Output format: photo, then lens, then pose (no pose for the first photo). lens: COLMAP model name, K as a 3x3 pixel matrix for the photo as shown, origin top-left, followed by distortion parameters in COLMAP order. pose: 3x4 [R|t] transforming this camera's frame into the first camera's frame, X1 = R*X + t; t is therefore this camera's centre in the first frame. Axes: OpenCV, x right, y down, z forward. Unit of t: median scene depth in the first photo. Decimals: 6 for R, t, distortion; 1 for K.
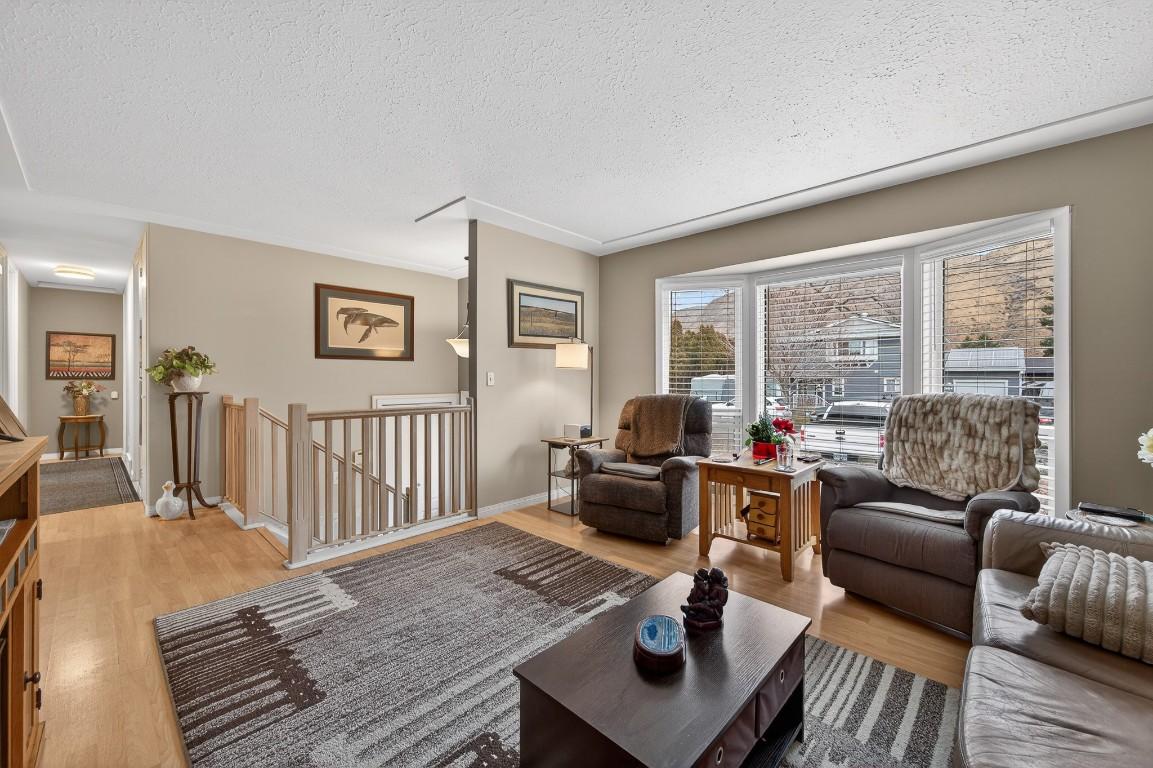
lens RADIAL K [[453.3, 0, 581.3], [0, 453.3, 375.7], [0, 0, 1]] dist [0.003445, 0.000172]
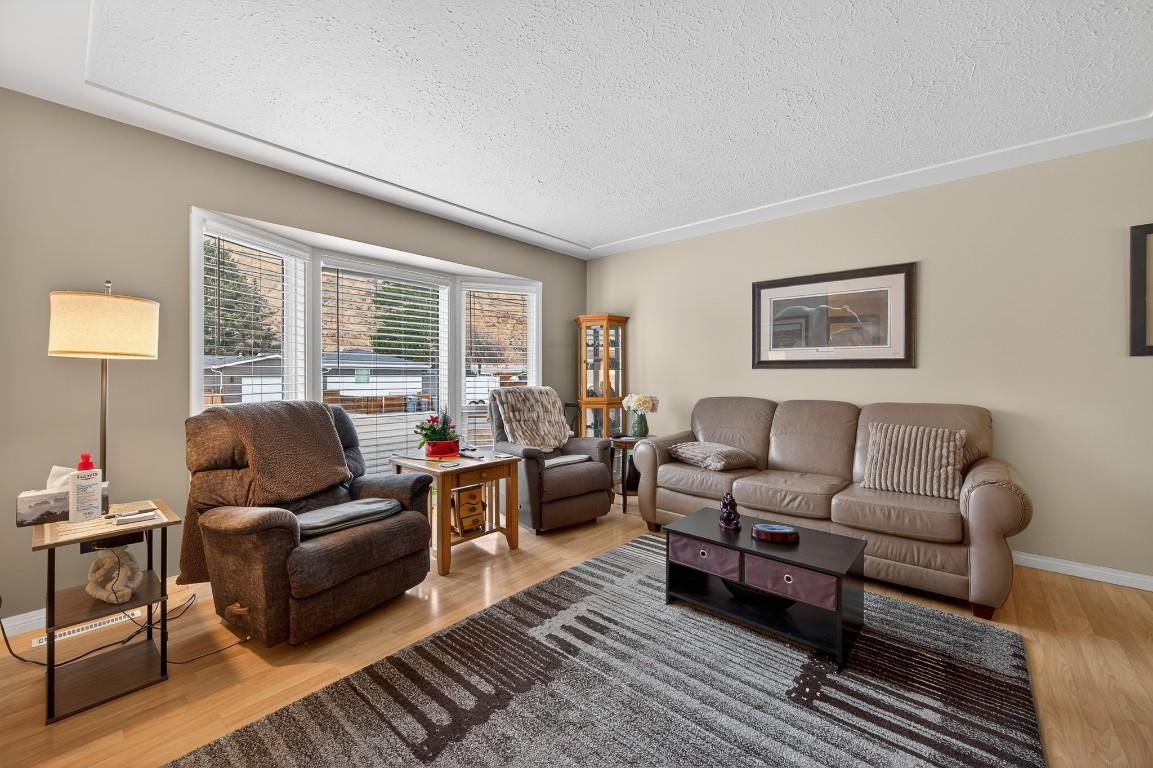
lens RADIAL K [[453.3, 0, 581.9], [0, 453.3, 381.3], [0, 0, 1]] dist [0.003445, 0.000172]
pose [[-0.035974, -0.013957, 0.999255, -0.723044], [-0.000226, 0.999903, 0.013958, 0.000674], [-0.999353, 0.000276, -0.035974, 0.870836]]
